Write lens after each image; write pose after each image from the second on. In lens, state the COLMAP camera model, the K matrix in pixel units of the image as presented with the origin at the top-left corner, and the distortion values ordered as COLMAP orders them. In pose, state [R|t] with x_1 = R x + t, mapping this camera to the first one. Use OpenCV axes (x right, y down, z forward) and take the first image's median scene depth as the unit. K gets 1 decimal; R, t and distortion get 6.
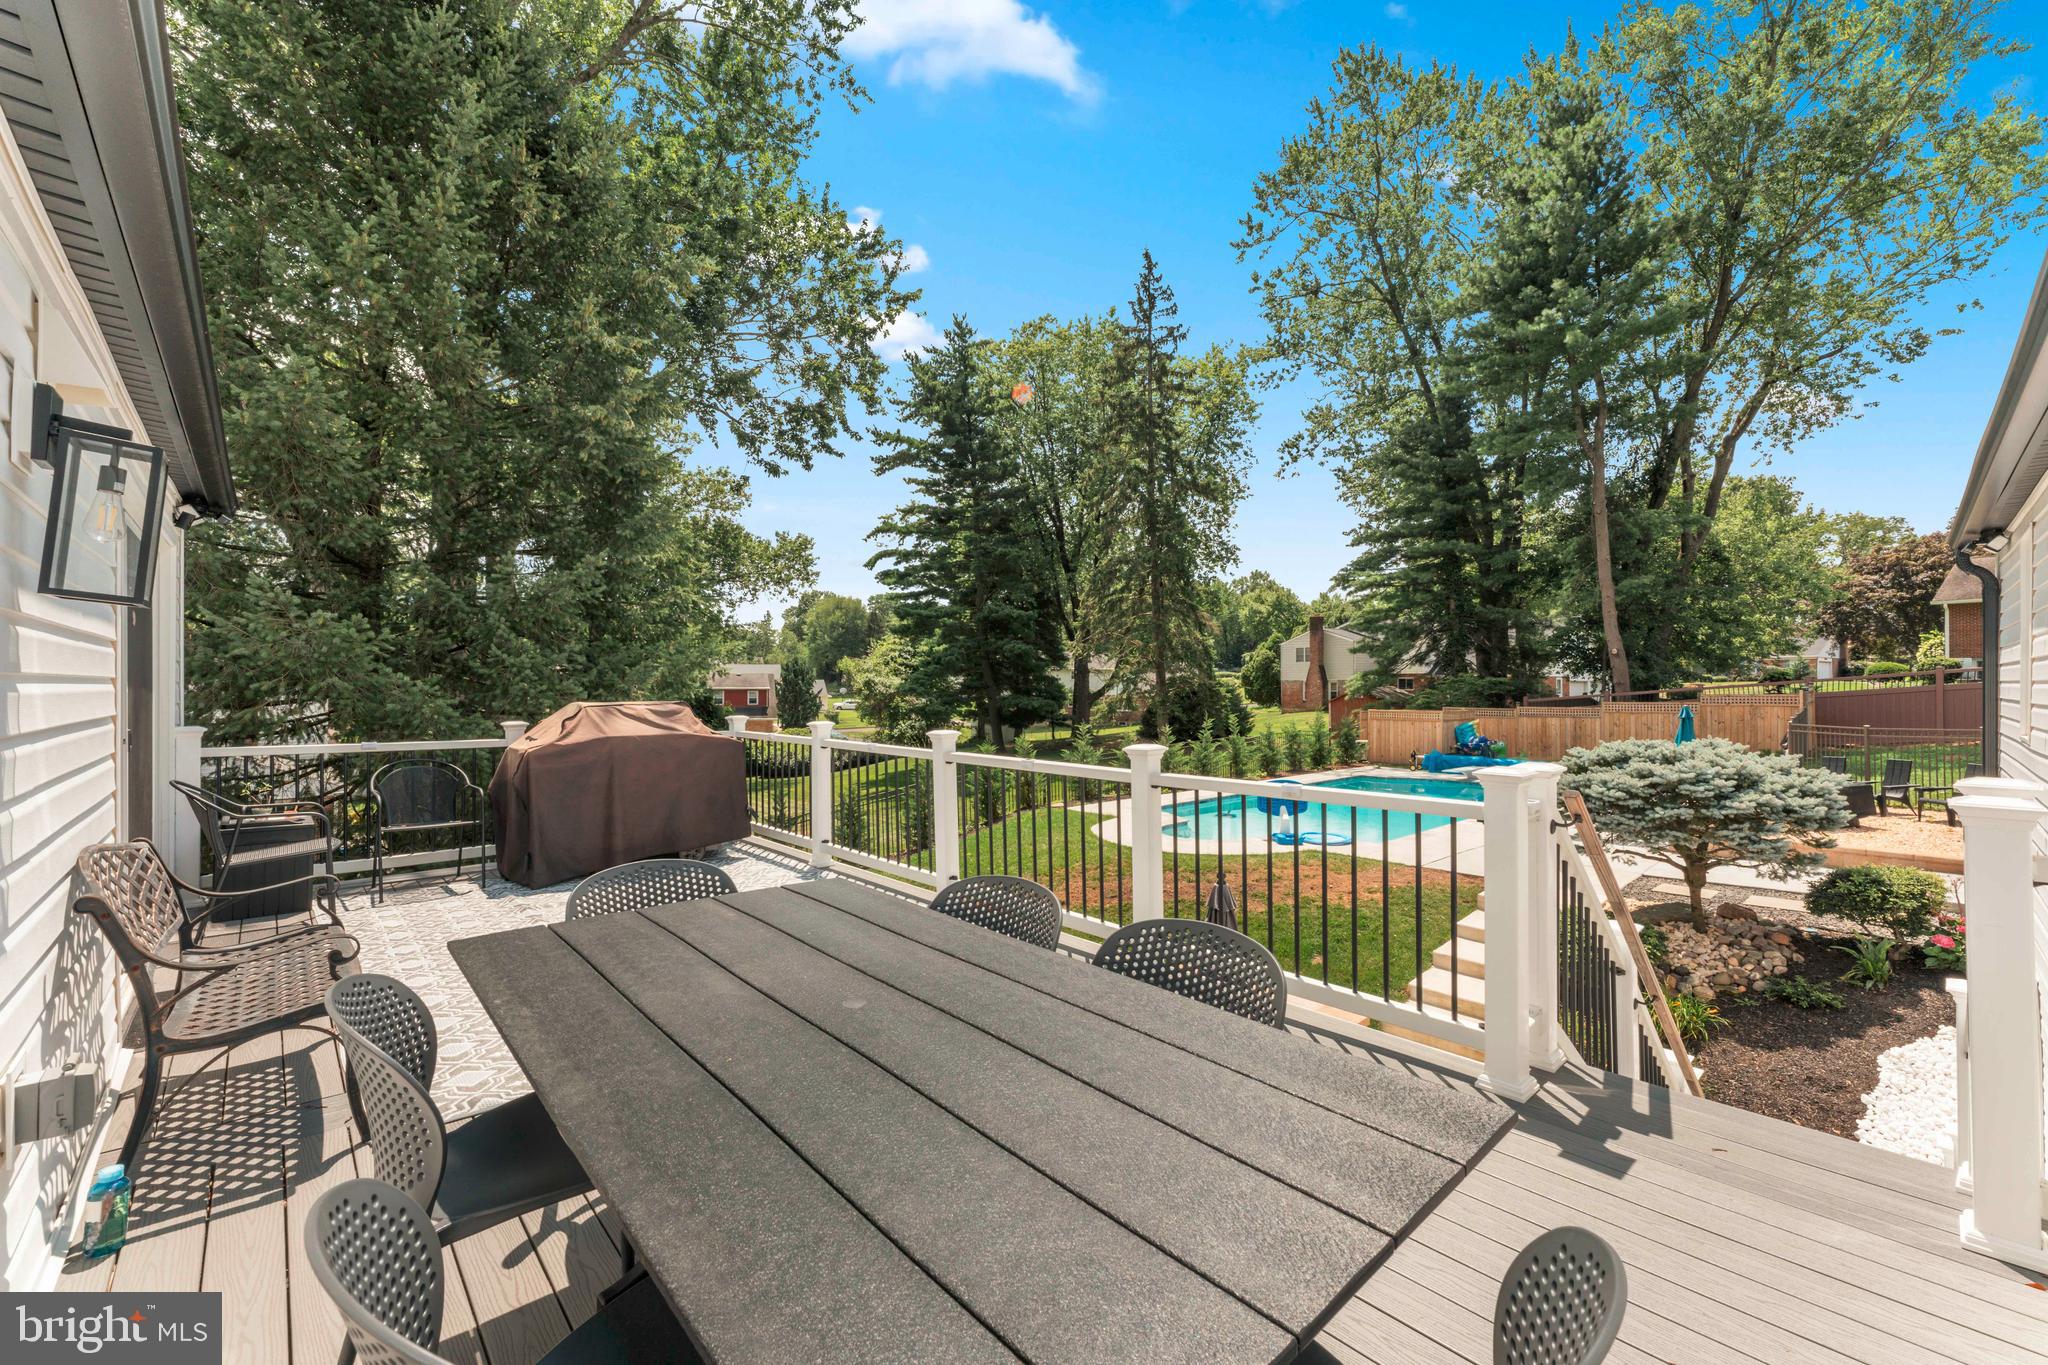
lens RADIAL K [[824.2, 0, 1013.9], [0, 824.2, 685.7], [0, 0, 1]] dist [-0.000891, -0.000425]
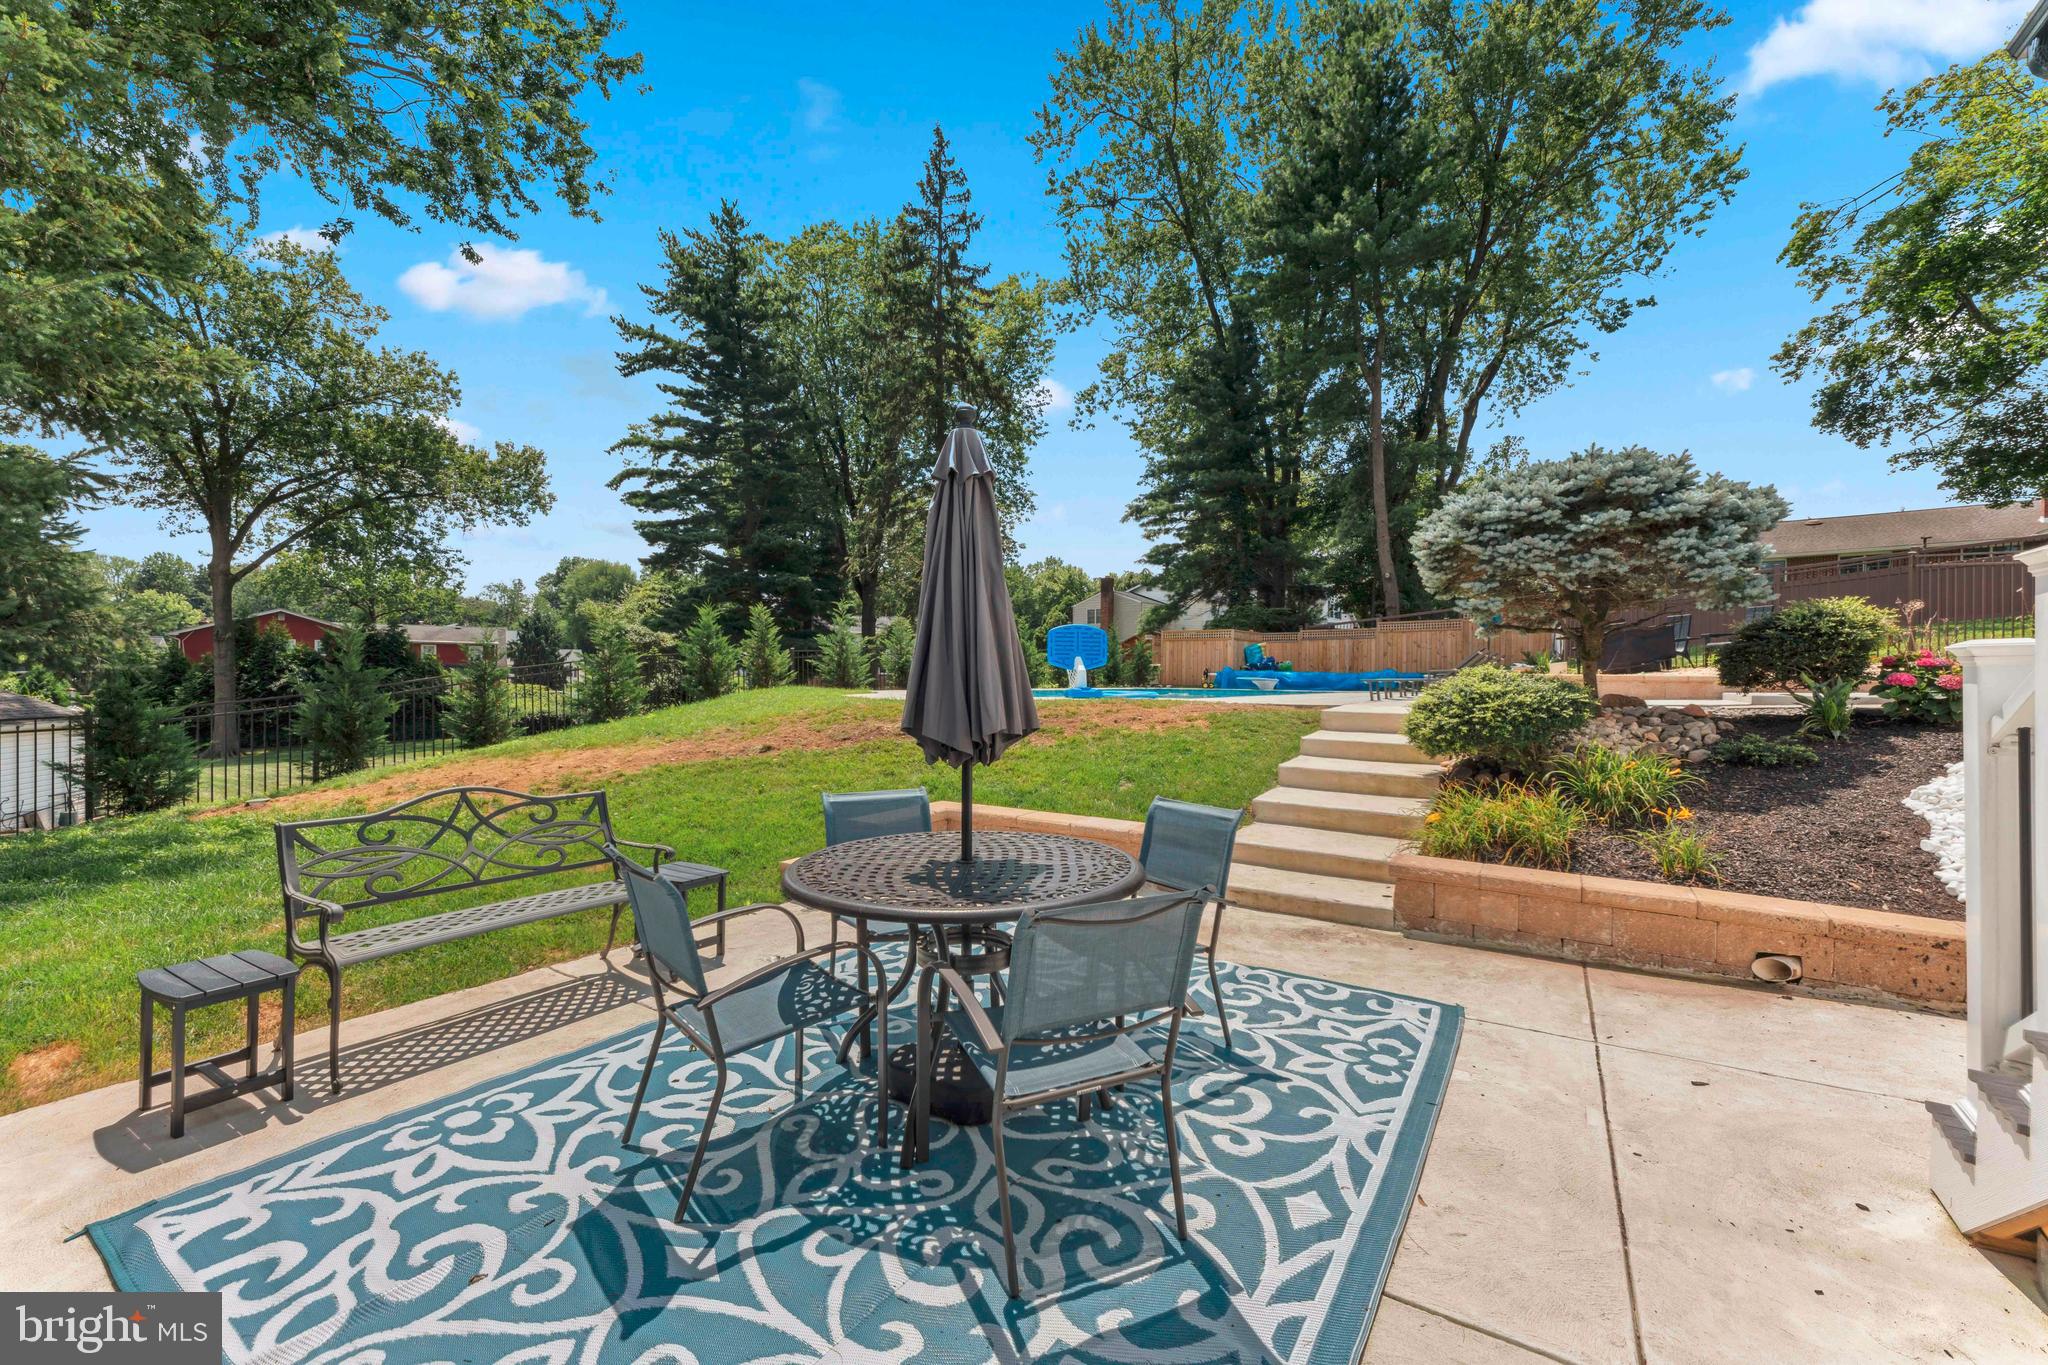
lens RADIAL K [[809.3, 0, 1028.8], [0, 809.3, 683.0], [0, 0, 1]] dist [0.000814, 0.000230]
pose [[0.966188, 0.014105, 0.257452, 0.027851], [-0.014016, 0.999899, -0.002182, 0.058627], [-0.257457, -0.001500, 0.966289, 0.087441]]
